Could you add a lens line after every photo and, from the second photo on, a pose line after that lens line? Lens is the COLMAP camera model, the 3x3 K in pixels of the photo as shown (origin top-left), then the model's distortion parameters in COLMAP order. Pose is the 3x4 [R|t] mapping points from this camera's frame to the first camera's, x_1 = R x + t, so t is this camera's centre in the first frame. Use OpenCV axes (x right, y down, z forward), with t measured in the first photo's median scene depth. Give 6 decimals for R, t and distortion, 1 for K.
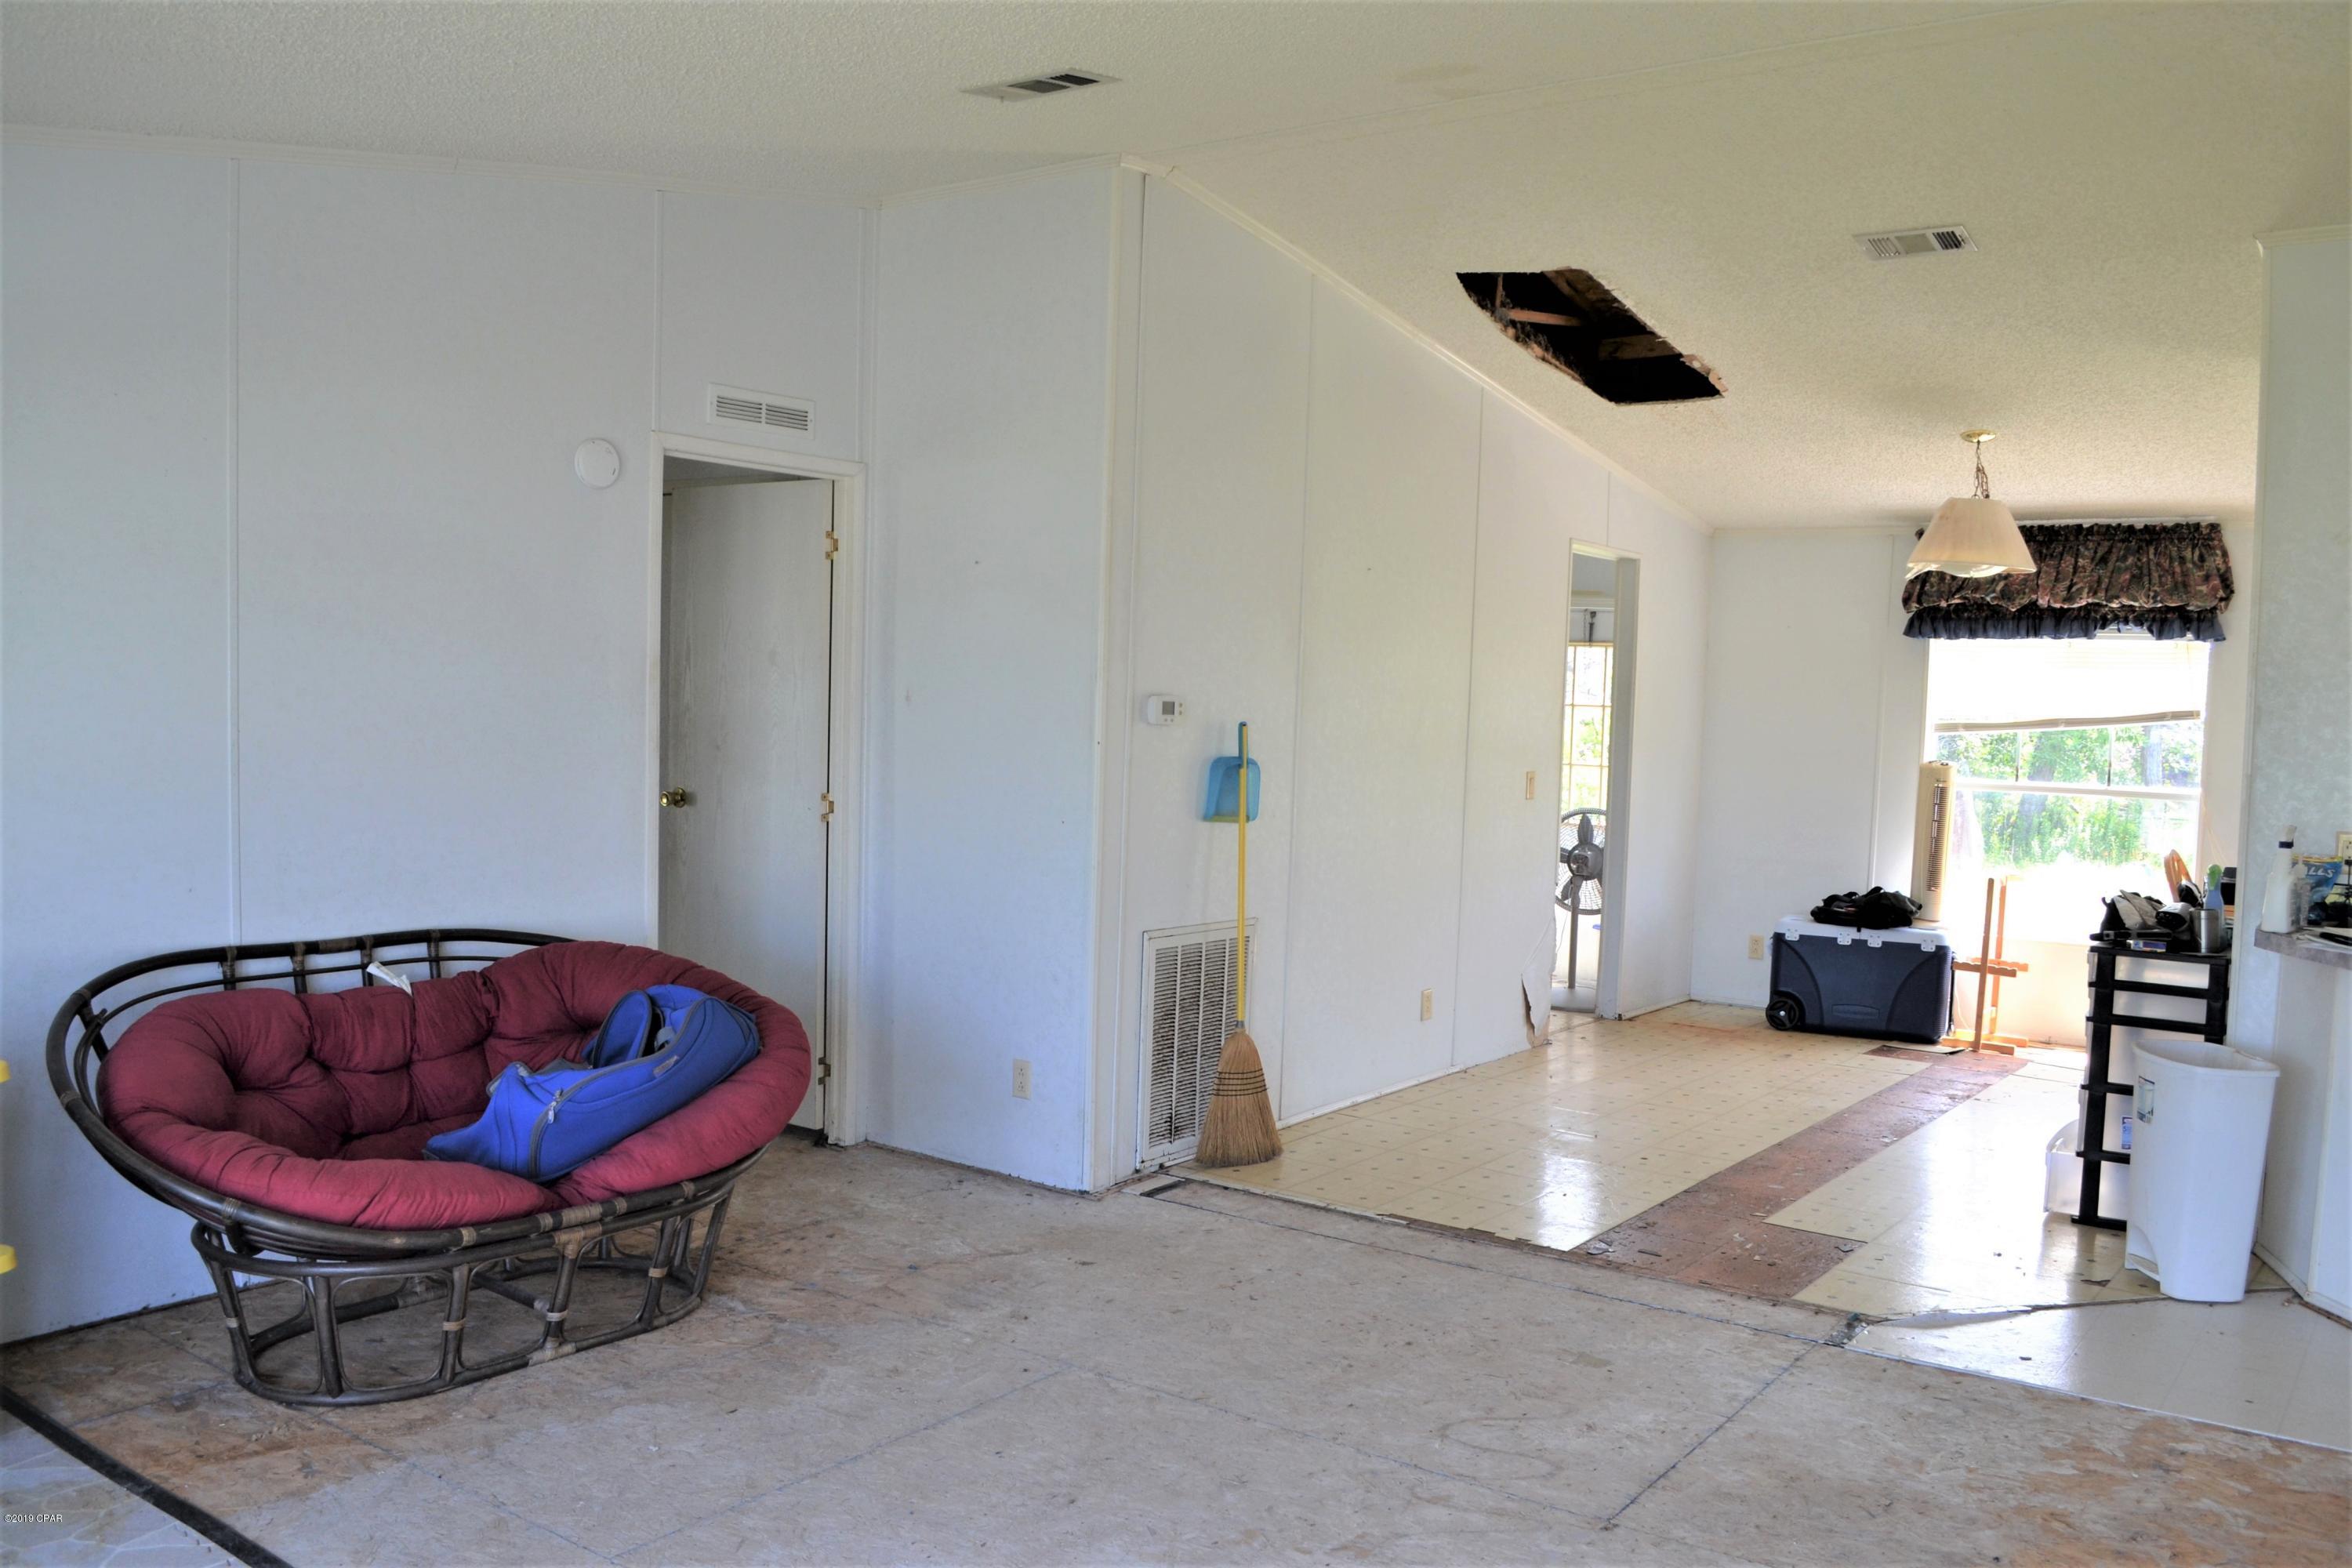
lens RADIAL K [[1884.9, 0, 1166.8], [0, 1884.9, 830.5], [0, 0, 1]] dist [-0.081879, 0.007707]
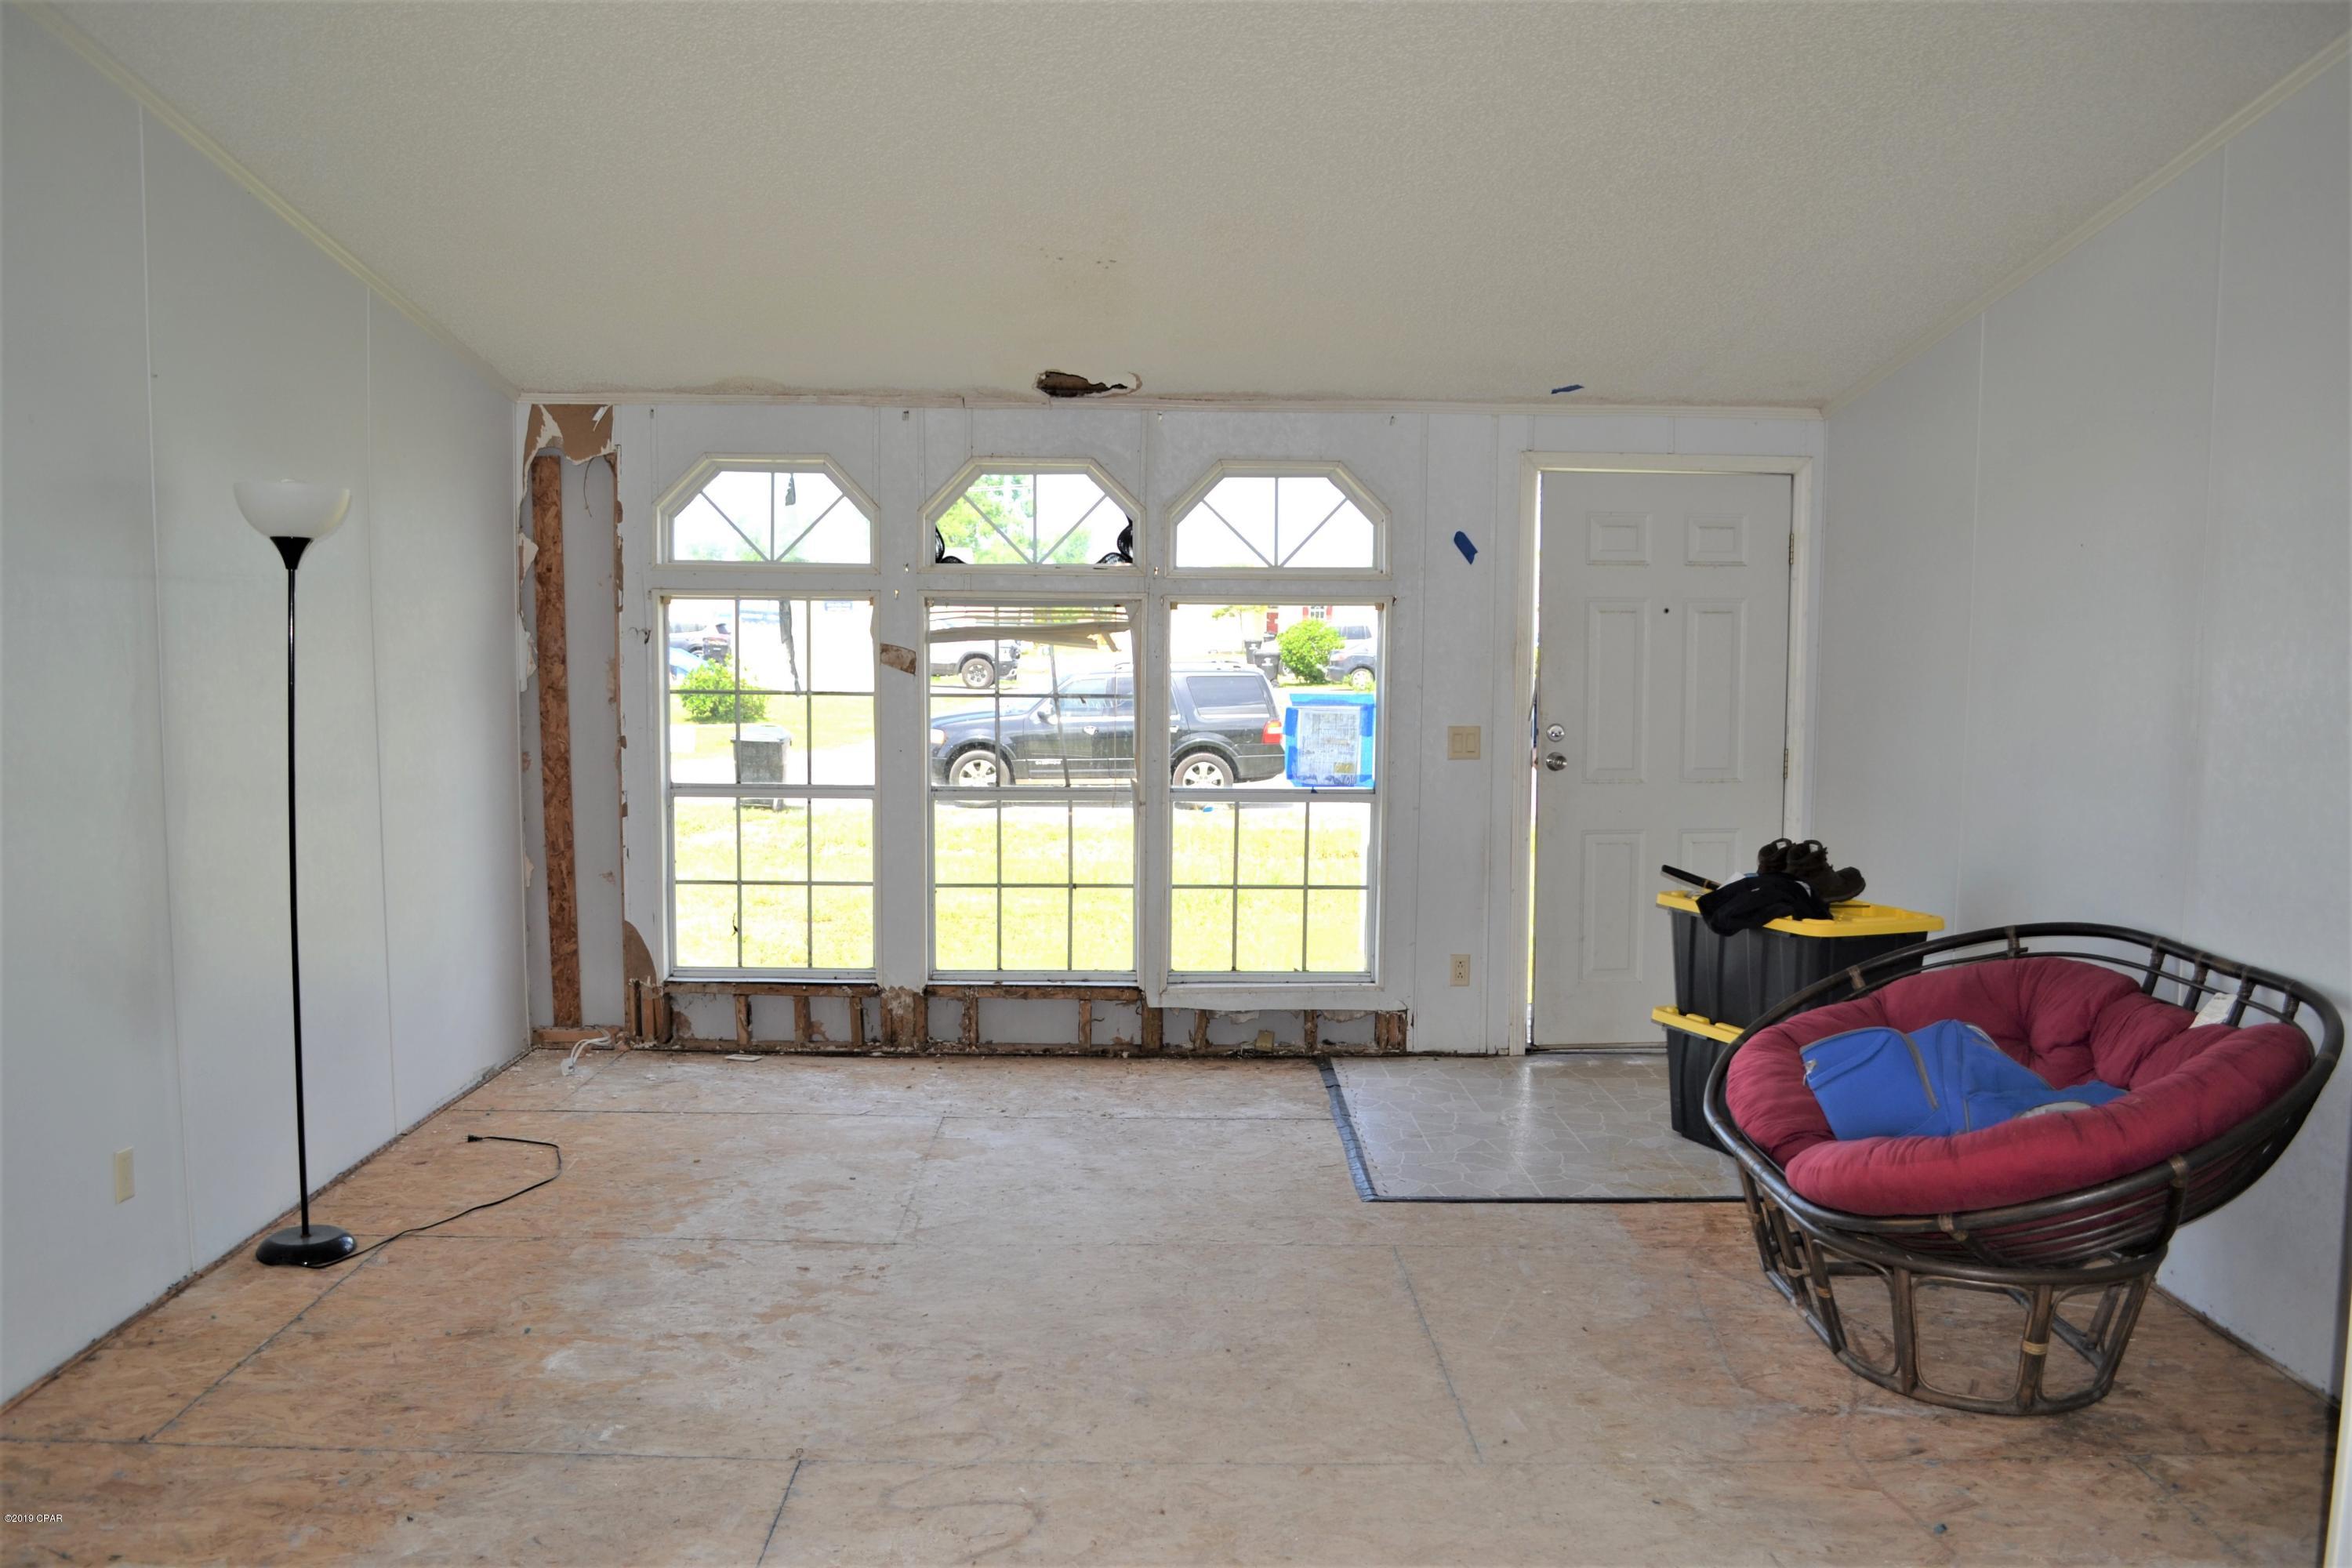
lens RADIAL K [[1884.9, 0, 1166.8], [0, 1884.9, 830.5], [0, 0, 1]] dist [-0.081879, 0.007707]
pose [[-0.795230, 0.027160, -0.605699, 0.296517], [-0.080842, 0.985326, 0.150322, -0.056792], [0.600894, 0.168506, -0.781366, 0.804948]]
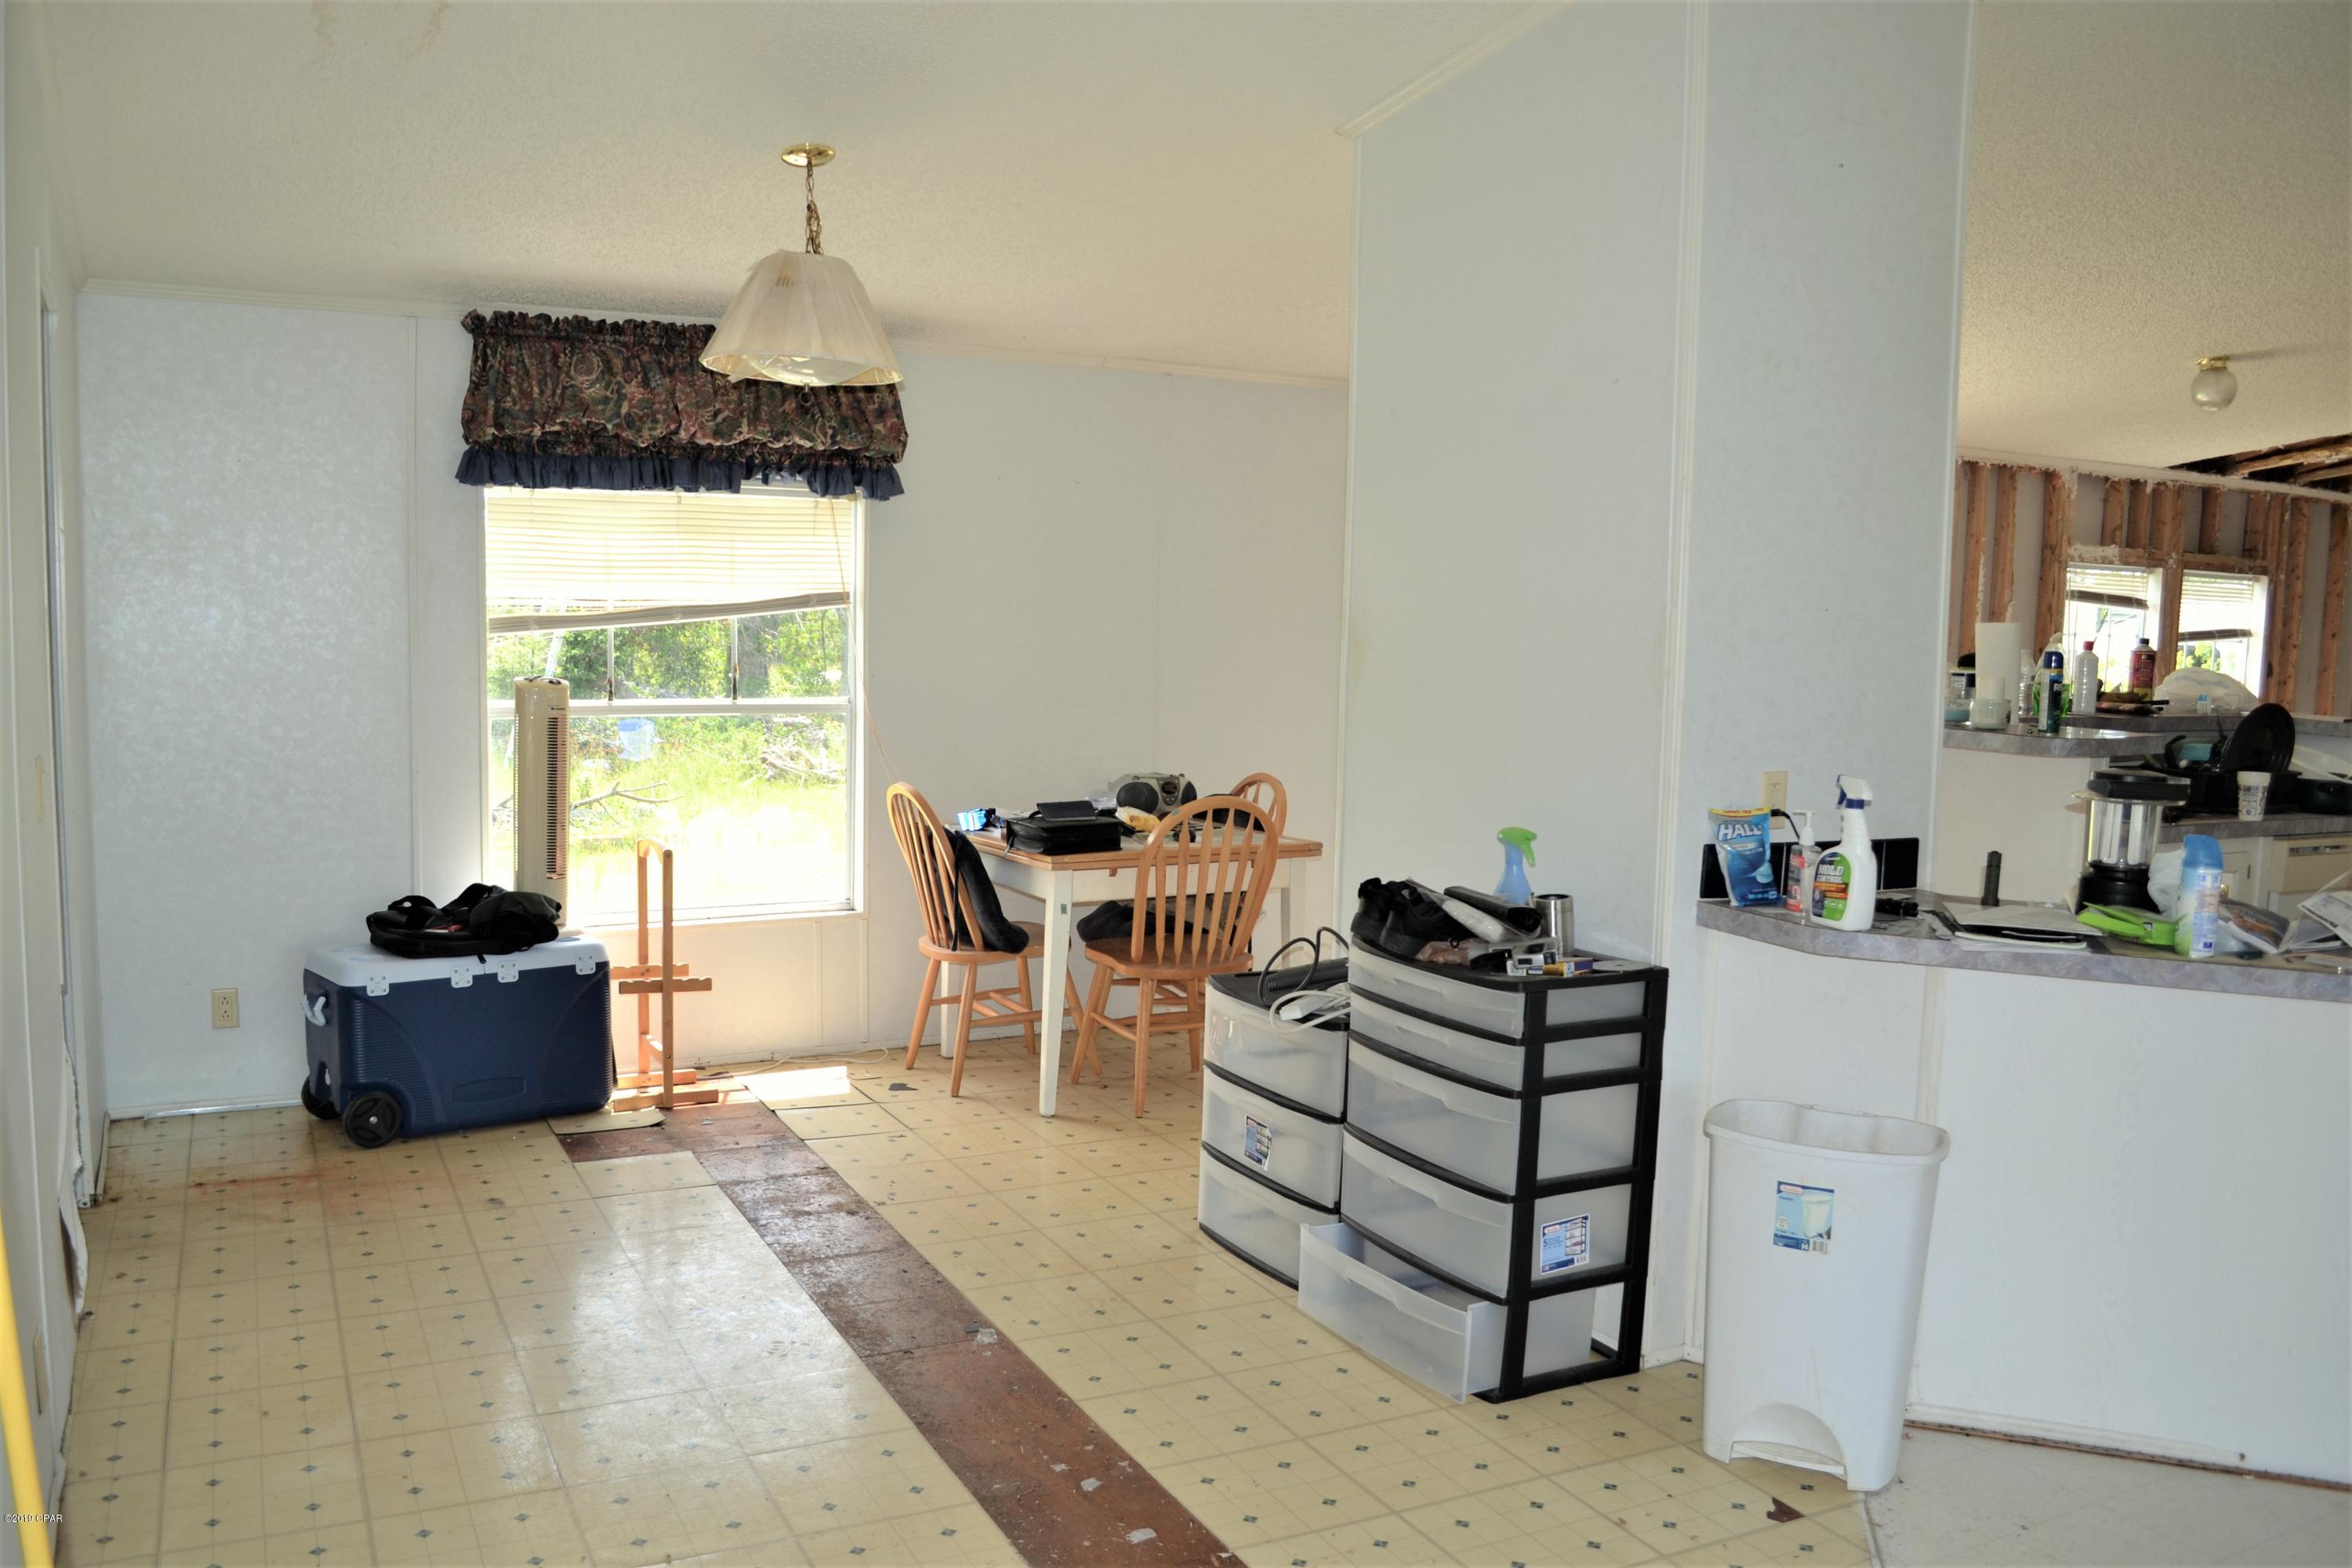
lens RADIAL K [[1884.9, 0, 1166.8], [0, 1884.9, 830.5], [0, 0, 1]] dist [-0.081879, 0.007707]
pose [[0.431278, -0.122720, 0.893834, -0.083152], [0.059361, 0.992419, 0.107613, -0.045076], [-0.900264, 0.006648, 0.435294, 0.566539]]
